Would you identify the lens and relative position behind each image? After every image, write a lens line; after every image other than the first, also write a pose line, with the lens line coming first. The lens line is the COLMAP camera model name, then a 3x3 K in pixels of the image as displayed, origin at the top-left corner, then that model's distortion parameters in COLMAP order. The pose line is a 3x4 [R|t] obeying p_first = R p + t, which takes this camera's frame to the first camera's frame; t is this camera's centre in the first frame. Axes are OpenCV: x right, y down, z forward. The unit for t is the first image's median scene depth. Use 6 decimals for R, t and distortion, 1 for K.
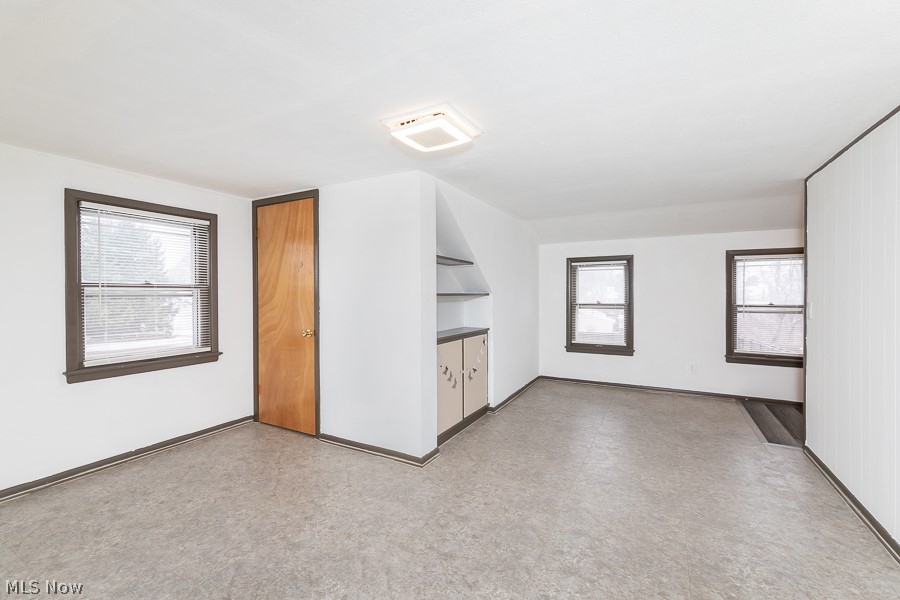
lens RADIAL K [[381.9, 0, 440.3], [0, 381.9, 299.8], [0, 0, 1]] dist [0.001059, 0.000356]
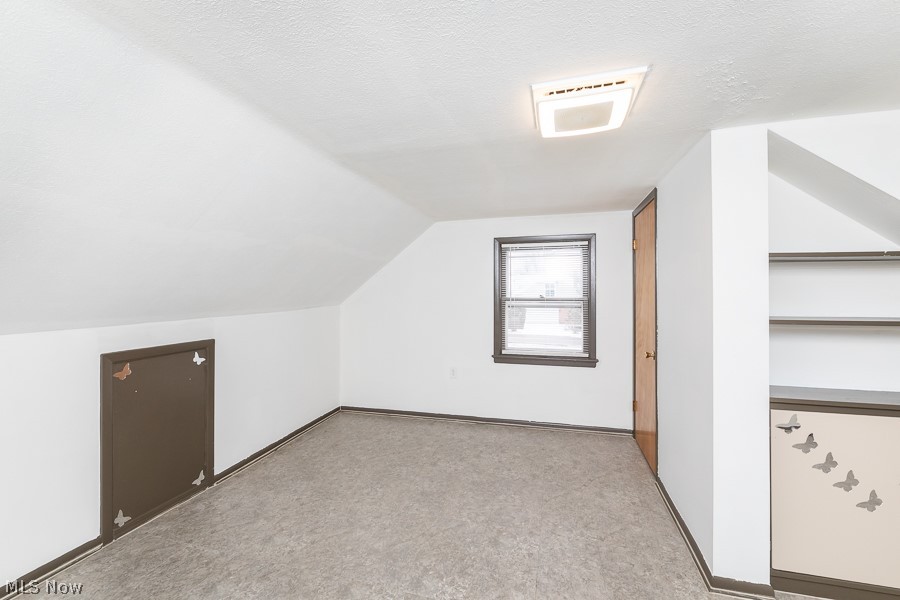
lens RADIAL K [[379.9, 0, 449.9], [0, 379.9, 294.8], [0, 0, 1]] dist [-0.002712, -0.000721]
pose [[0.250203, 0.002200, -0.968191, 0.467758], [-0.014702, 0.999891, -0.001528, -0.051368], [0.968082, 0.014617, 0.250208, 0.420814]]
